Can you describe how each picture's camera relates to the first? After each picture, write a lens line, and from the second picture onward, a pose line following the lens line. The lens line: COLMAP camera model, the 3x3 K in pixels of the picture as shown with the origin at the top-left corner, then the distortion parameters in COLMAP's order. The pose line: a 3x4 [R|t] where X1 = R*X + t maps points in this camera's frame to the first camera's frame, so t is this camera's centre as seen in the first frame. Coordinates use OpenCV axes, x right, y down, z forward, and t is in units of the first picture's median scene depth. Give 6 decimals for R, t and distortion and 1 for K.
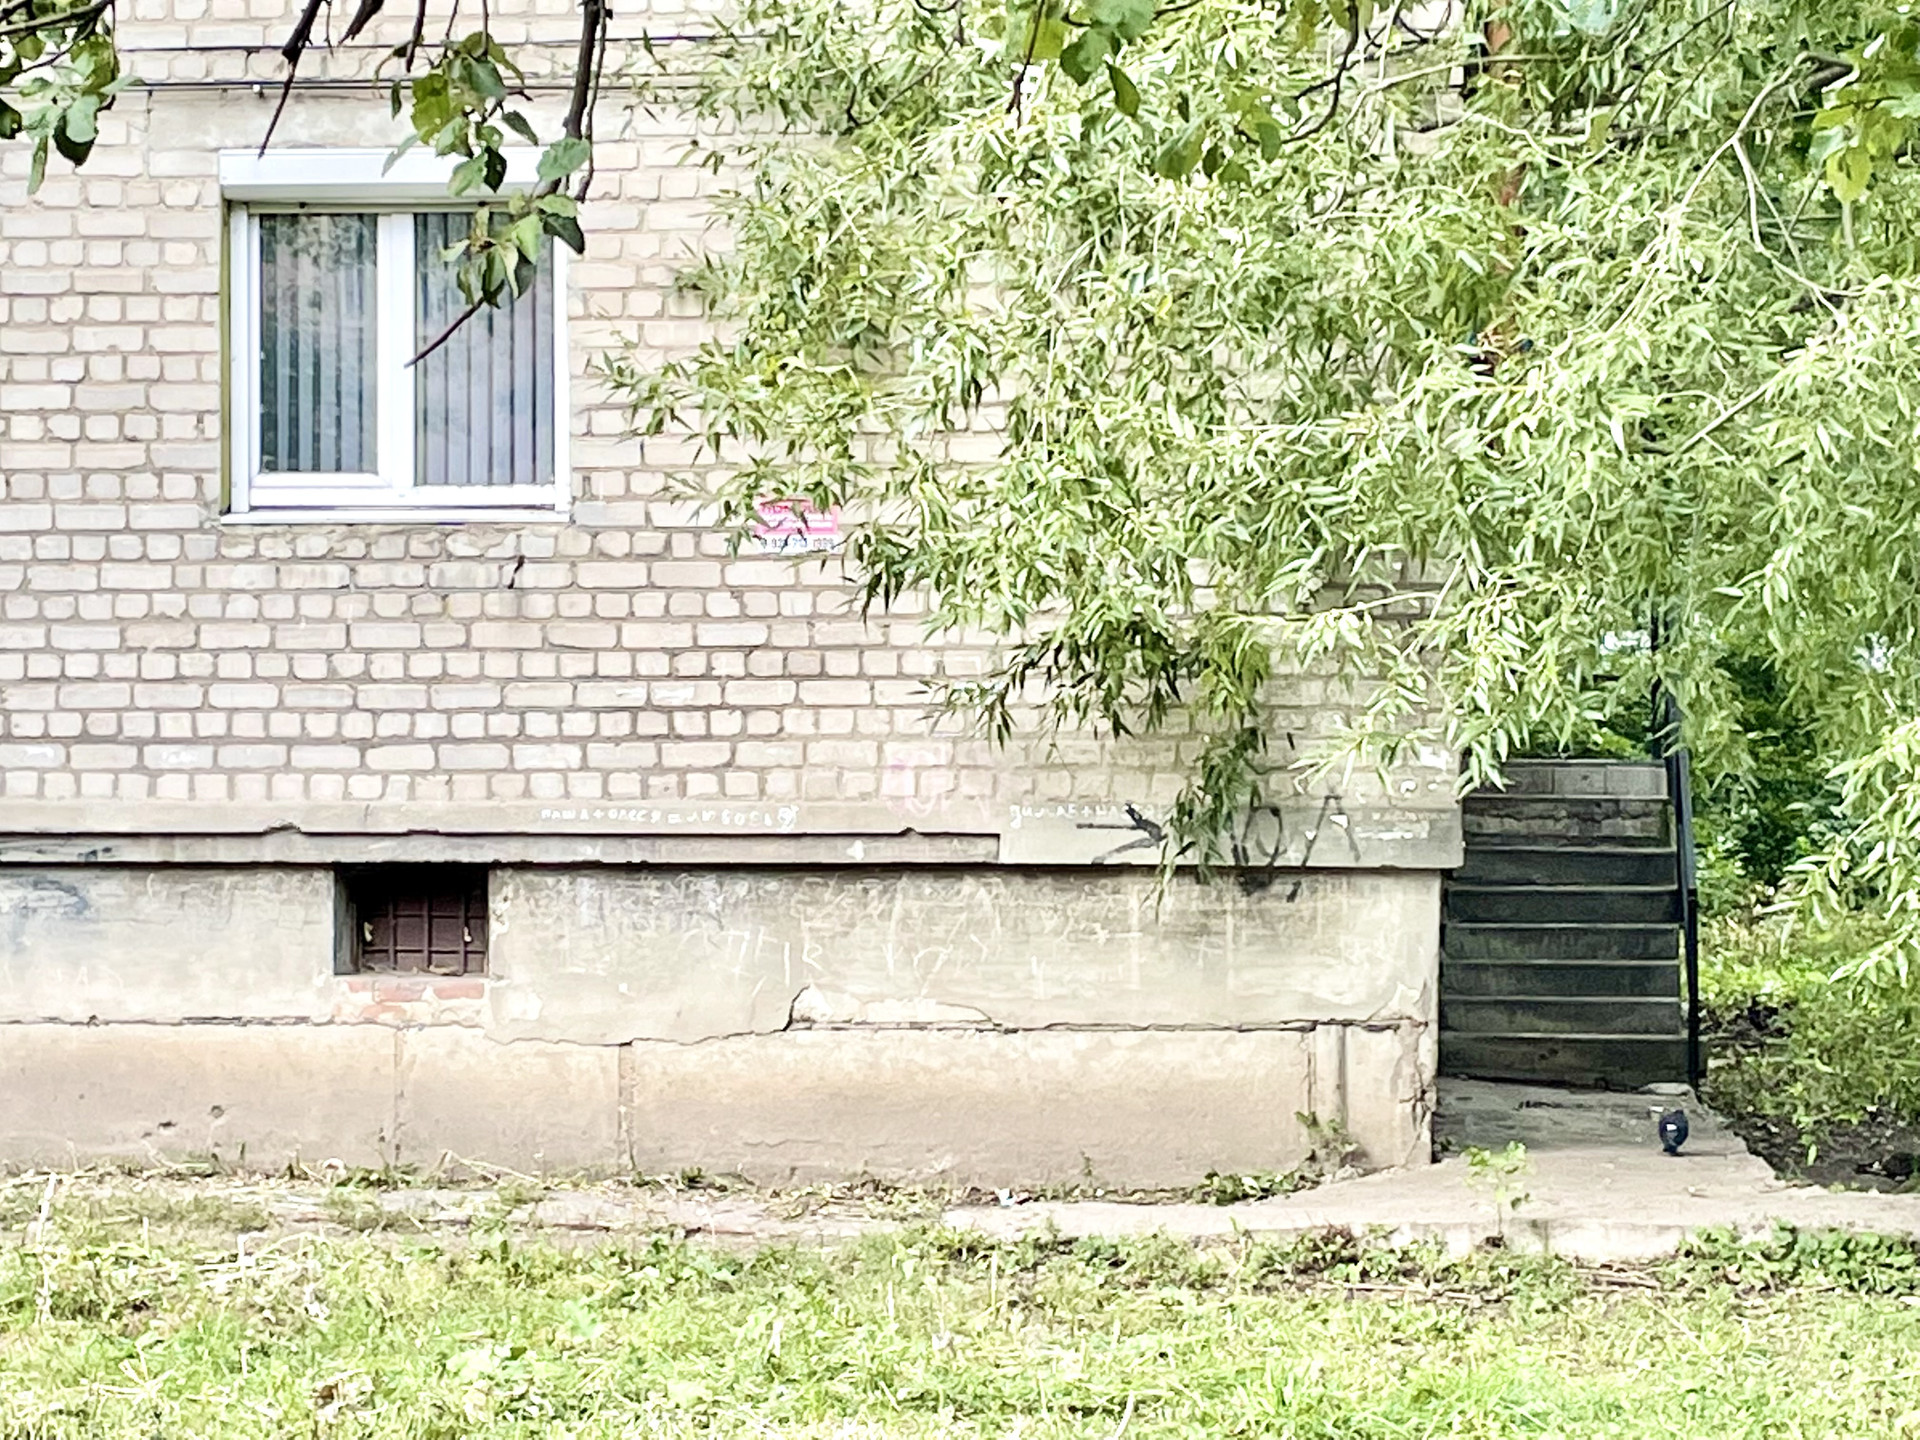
lens RADIAL K [[4872.4, 0, 960.0], [0, 4872.4, 720.0], [0, 0, 1]] dist [0.109989, 0.109584]
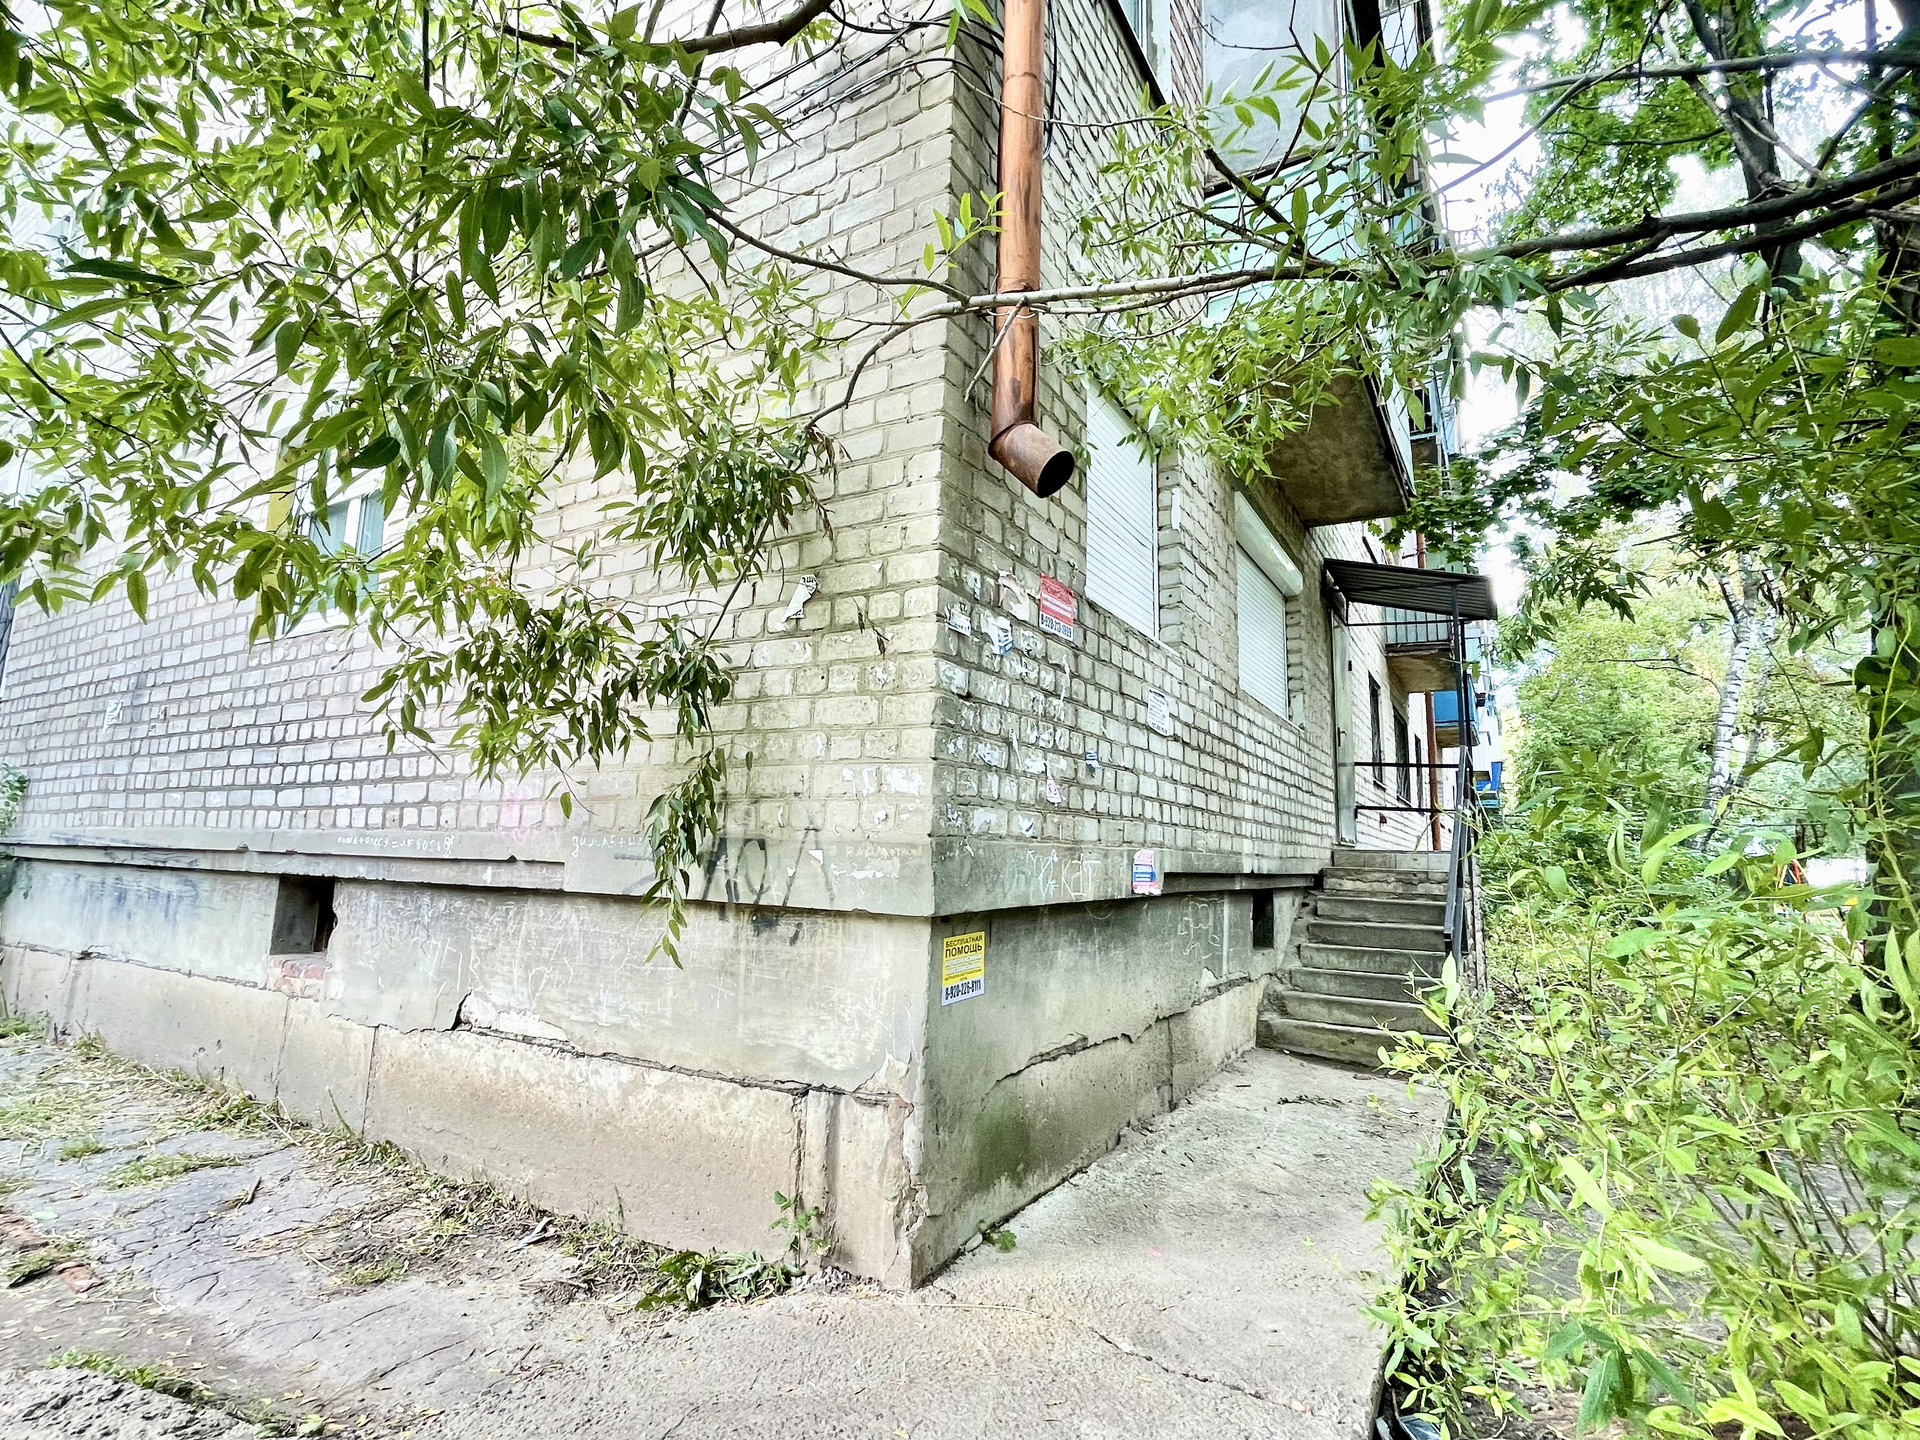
lens RADIAL K [[927.6, 0, 960.0], [0, 927.6, 720.0], [0, 0, 1]] dist [-0.001269, -0.000278]
pose [[0.901214, -0.042600, -0.431275, 0.172974], [-0.023480, 0.988896, -0.146744, 0.020179], [0.432738, 0.142375, 0.890207, 0.850215]]
